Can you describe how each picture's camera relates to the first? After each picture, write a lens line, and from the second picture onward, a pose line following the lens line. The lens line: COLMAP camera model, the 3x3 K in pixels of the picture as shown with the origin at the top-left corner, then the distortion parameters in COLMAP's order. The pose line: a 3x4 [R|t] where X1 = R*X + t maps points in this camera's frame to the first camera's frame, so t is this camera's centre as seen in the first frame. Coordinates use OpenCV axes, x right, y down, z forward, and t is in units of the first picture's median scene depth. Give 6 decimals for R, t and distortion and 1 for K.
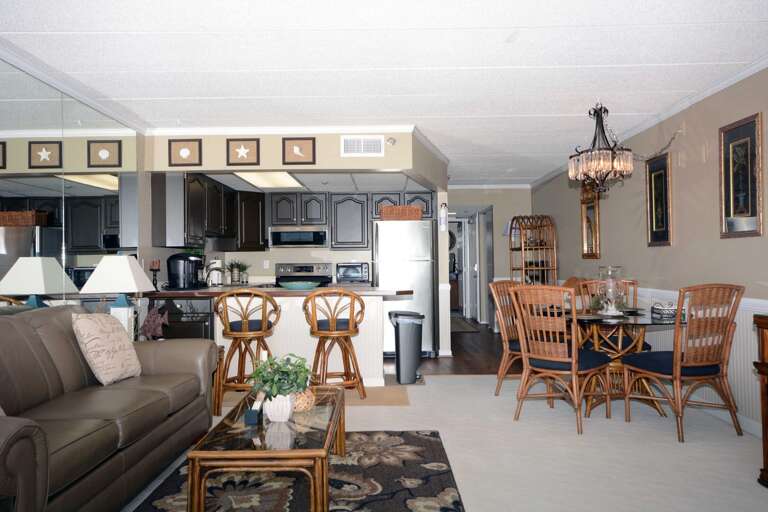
lens RADIAL K [[571.3, 0, 384.0], [0, 571.3, 256.0], [0, 0, 1]] dist [0.009928, 0.005822]
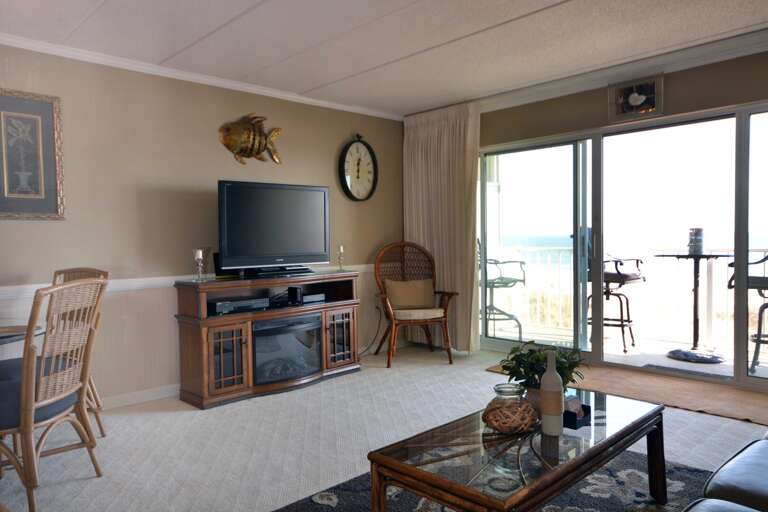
lens RADIAL K [[553.0, 0, 384.0], [0, 553.0, 256.0], [0, 0, 1]] dist [0.009885, 0.005040]
pose [[-0.693251, -0.001764, 0.720694, -0.314168], [0.014934, 0.999747, 0.016812, 0.014406], [-0.720542, 0.022418, -0.693049, 0.898887]]
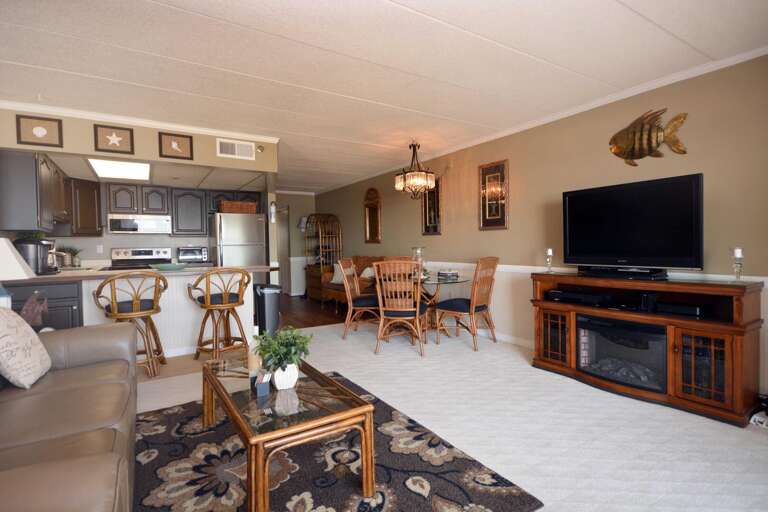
lens RADIAL K [[380.7, 0, 384.0], [0, 380.7, 256.0], [0, 0, 1]] dist [0.007730, 0.000246]
pose [[0.844179, -0.017798, 0.535767, -0.210544], [-0.000175, 0.999439, 0.033477, 0.005569], [-0.536062, -0.028354, 0.843702, 0.148104]]
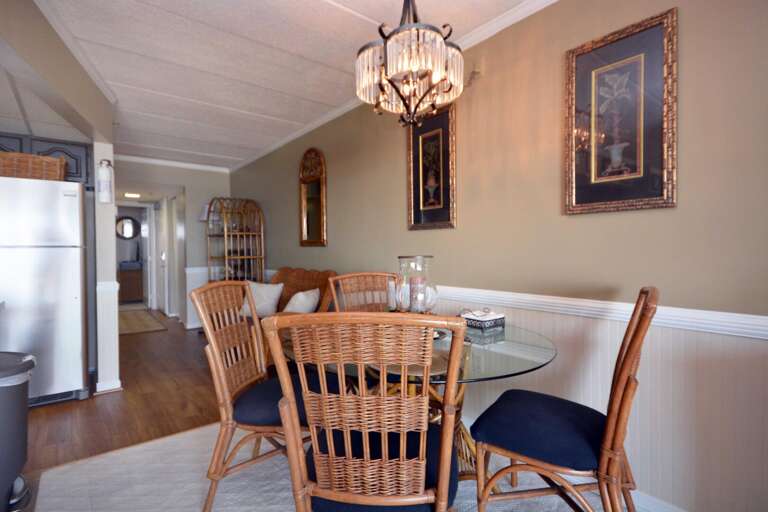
lens RADIAL K [[380.7, 0, 384.0], [0, 380.7, 256.0], [0, 0, 1]] dist [0.007730, 0.000246]
pose [[0.777316, -0.004114, 0.629097, 0.103640], [-0.009475, 0.999789, 0.018246, 0.010021], [-0.629039, -0.020144, 0.777113, 0.616059]]
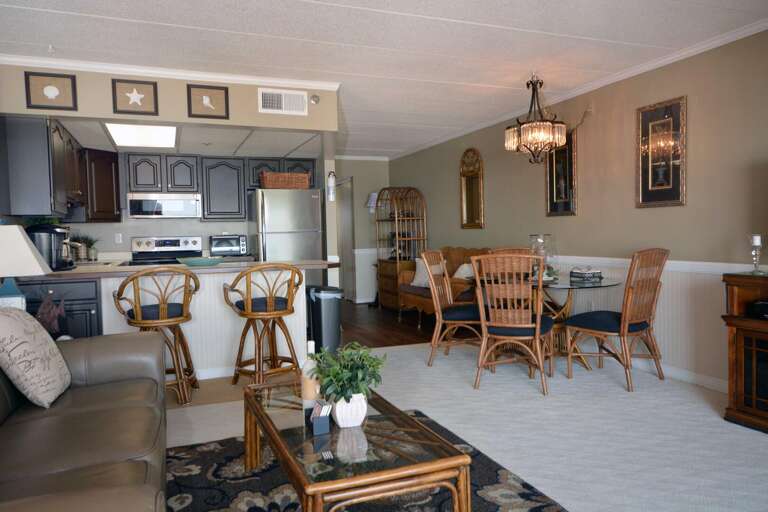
lens RADIAL K [[553.0, 0, 384.0], [0, 553.0, 256.0], [0, 0, 1]] dist [0.009885, 0.005040]
pose [[0.929291, -0.023811, 0.368580, -0.216044], [0.006374, 0.998805, 0.048455, 0.005603], [-0.369293, -0.042679, 0.928332, 0.136131]]
